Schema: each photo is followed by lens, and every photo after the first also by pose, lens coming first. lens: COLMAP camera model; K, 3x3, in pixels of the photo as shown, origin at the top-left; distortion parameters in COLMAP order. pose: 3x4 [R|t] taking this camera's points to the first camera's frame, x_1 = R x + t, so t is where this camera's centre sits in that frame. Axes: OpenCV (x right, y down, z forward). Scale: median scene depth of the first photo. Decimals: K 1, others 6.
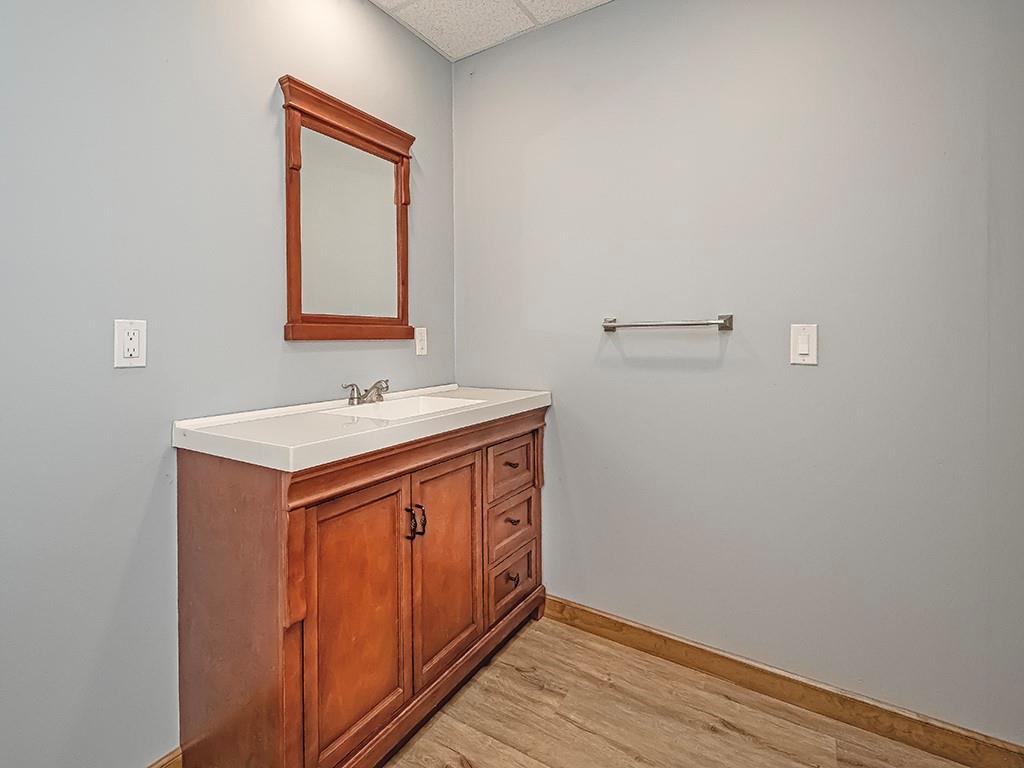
lens RADIAL K [[442.8, 0, 519.7], [0, 442.8, 341.3], [0, 0, 1]] dist [0.003432, -0.002208]
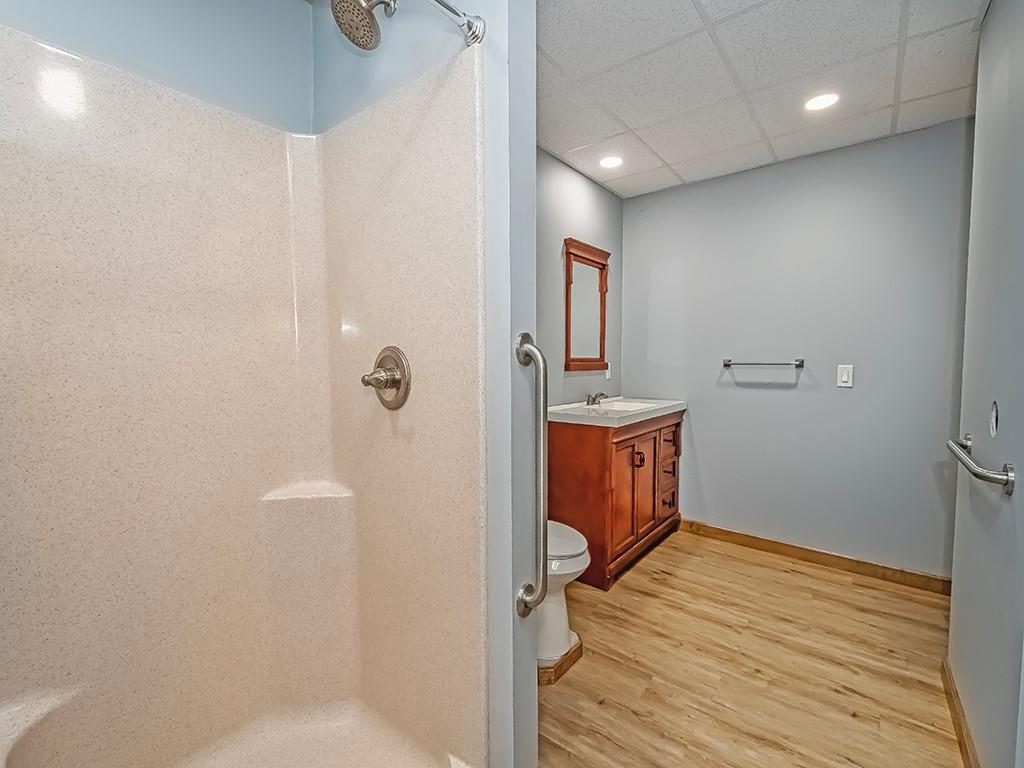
lens RADIAL K [[442.8, 0, 508.2], [0, 442.8, 383.1], [0, 0, 1]] dist [0.003432, -0.002208]
pose [[0.994415, 0.012625, -0.104780, -0.505459], [-0.007713, 0.998858, 0.047156, -0.036210], [0.105256, -0.046085, 0.993377, -0.888864]]
